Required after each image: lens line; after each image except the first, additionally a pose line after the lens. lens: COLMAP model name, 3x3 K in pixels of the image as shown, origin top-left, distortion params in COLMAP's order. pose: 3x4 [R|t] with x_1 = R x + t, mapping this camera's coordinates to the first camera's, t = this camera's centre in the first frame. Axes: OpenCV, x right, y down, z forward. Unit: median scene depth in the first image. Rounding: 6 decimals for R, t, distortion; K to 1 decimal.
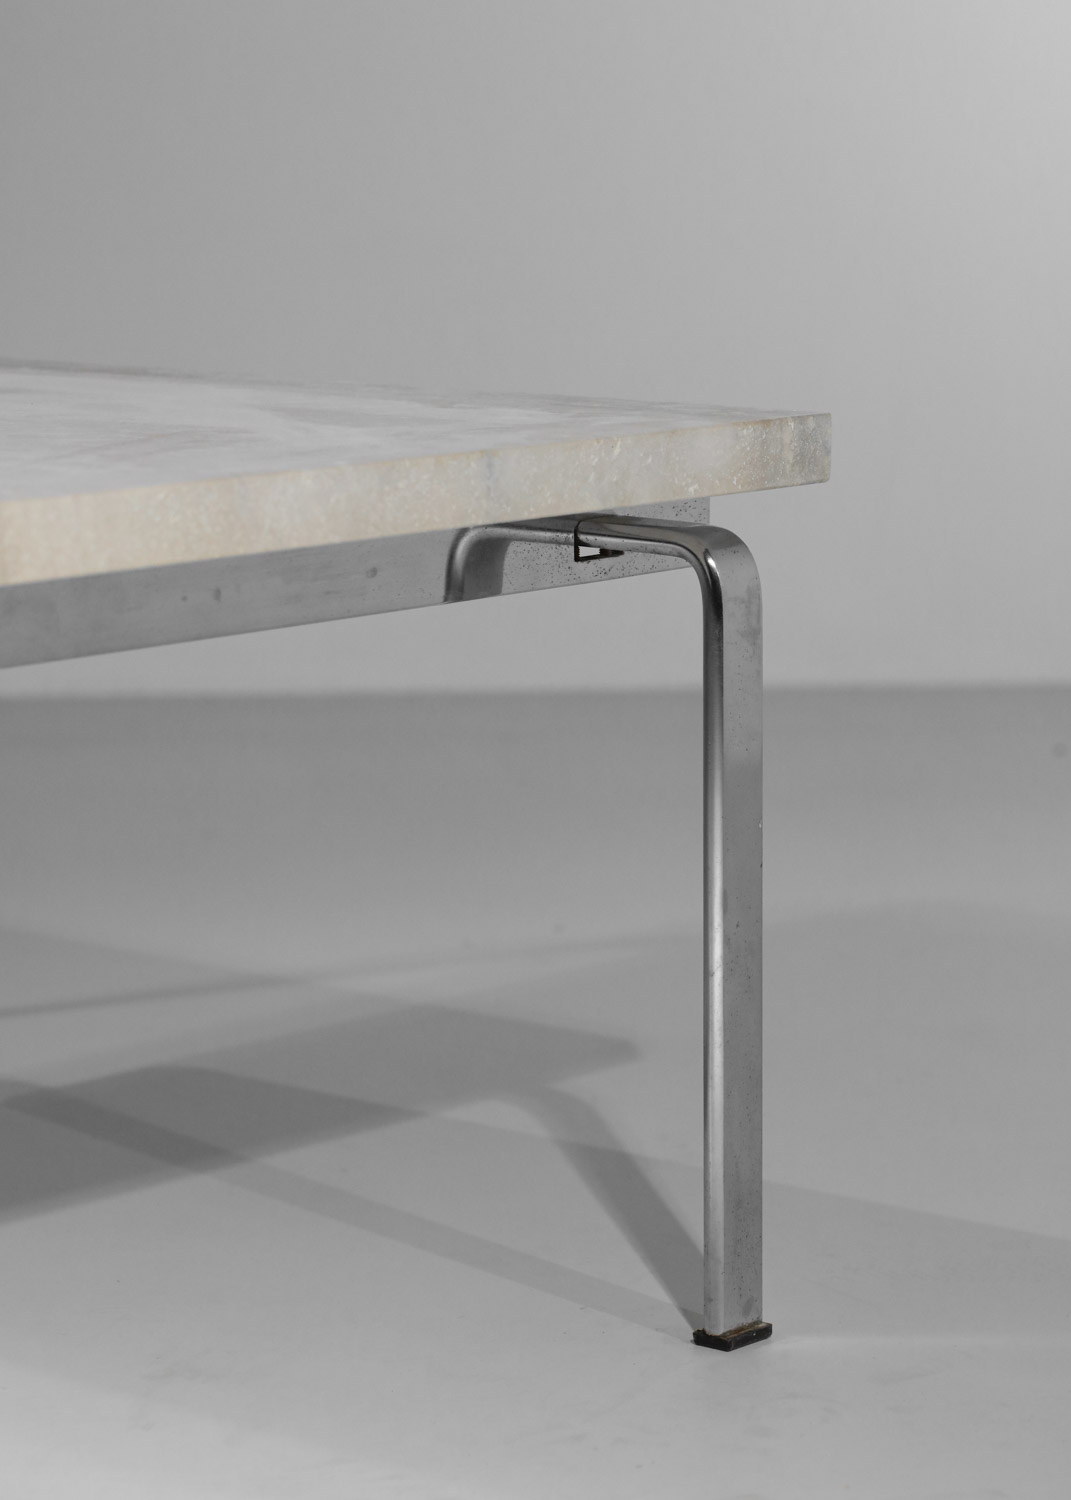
lens RADIAL K [[4757.8, 0, 535.5], [0, 4757.8, 750.0], [0, 0, 1]] dist [-0.200194, 1.022679]
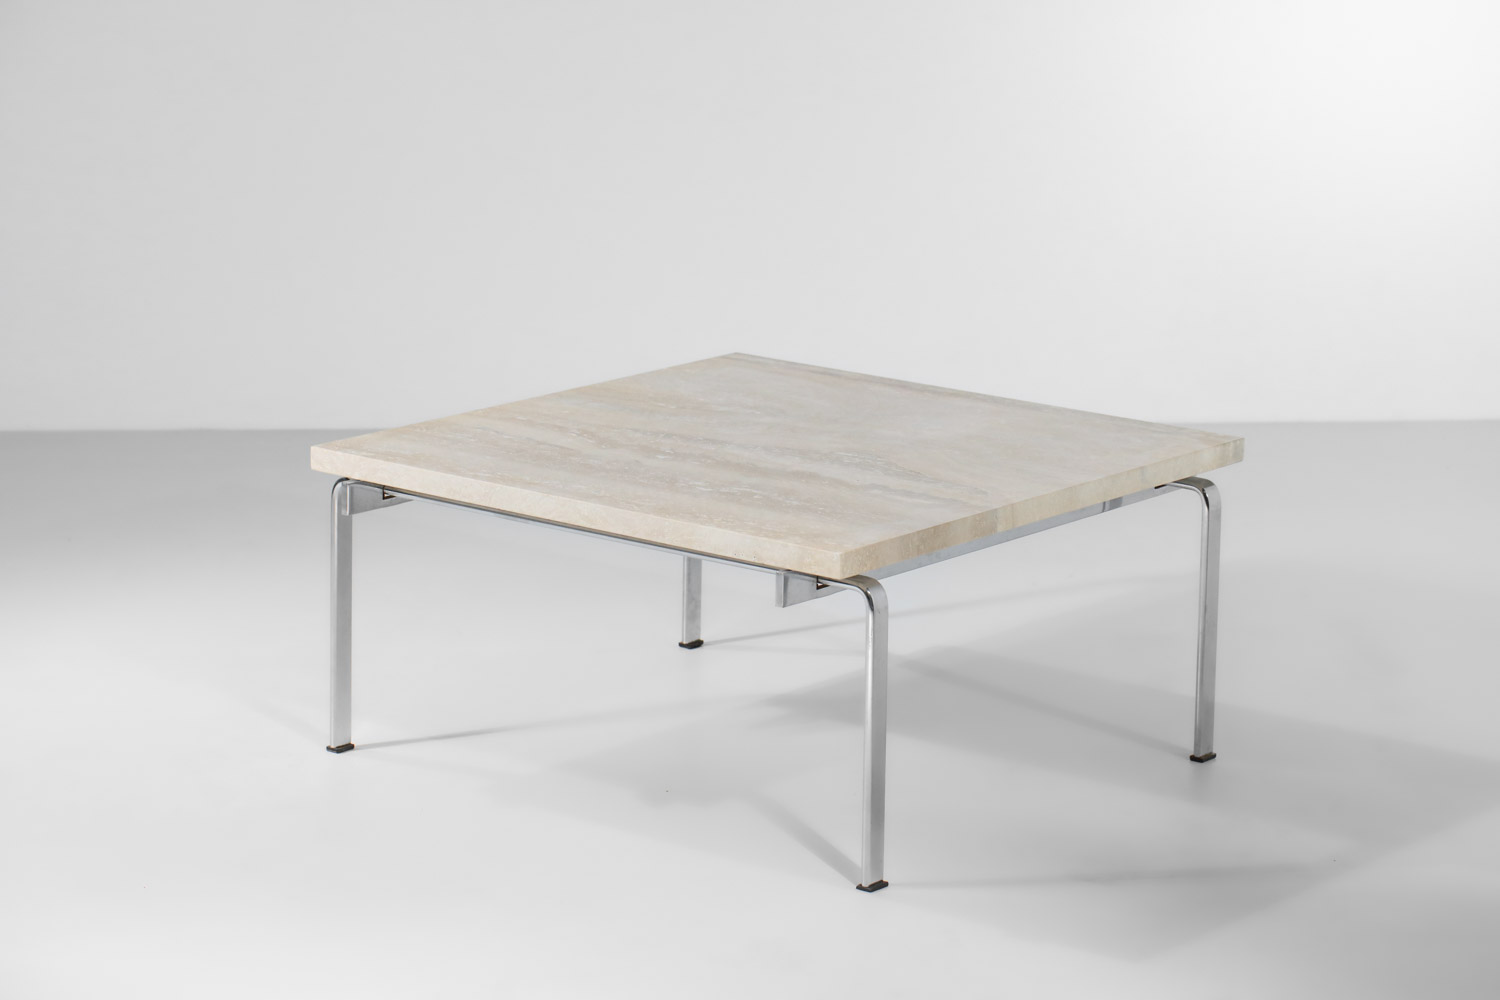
lens RADIAL K [[4389.2, 0, 639.0], [0, 4389.2, 501.3], [0, 0, 1]] dist [-0.037063, -0.354949]
pose [[0.999935, 0.008249, 0.007813, -0.328604], [-0.008797, 0.997306, 0.072818, -0.225919], [-0.007192, -0.072882, 0.997315, -1.664301]]
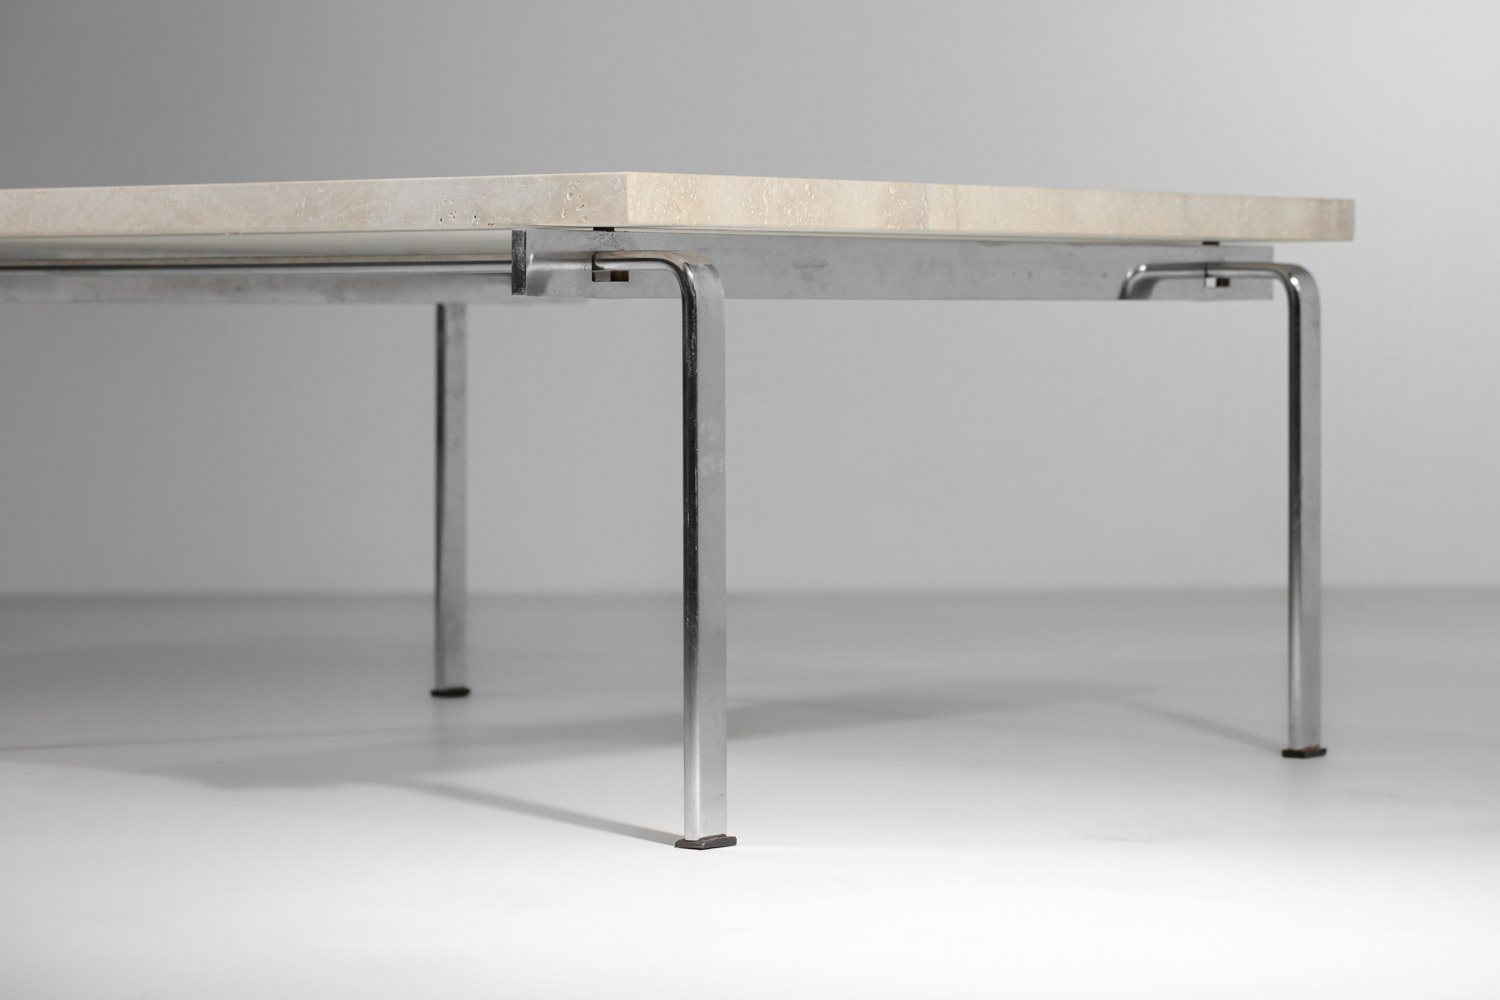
lens RADIAL K [[4389.2, 0, 639.0], [0, 4389.2, 501.3], [0, 0, 1]] dist [-0.037063, -0.354949]
pose [[0.999953, 0.000876, 0.009681, -0.208991], [0.000241, 0.993394, -0.114749, 0.215935], [-0.009718, 0.114746, 0.993347, -0.531428]]
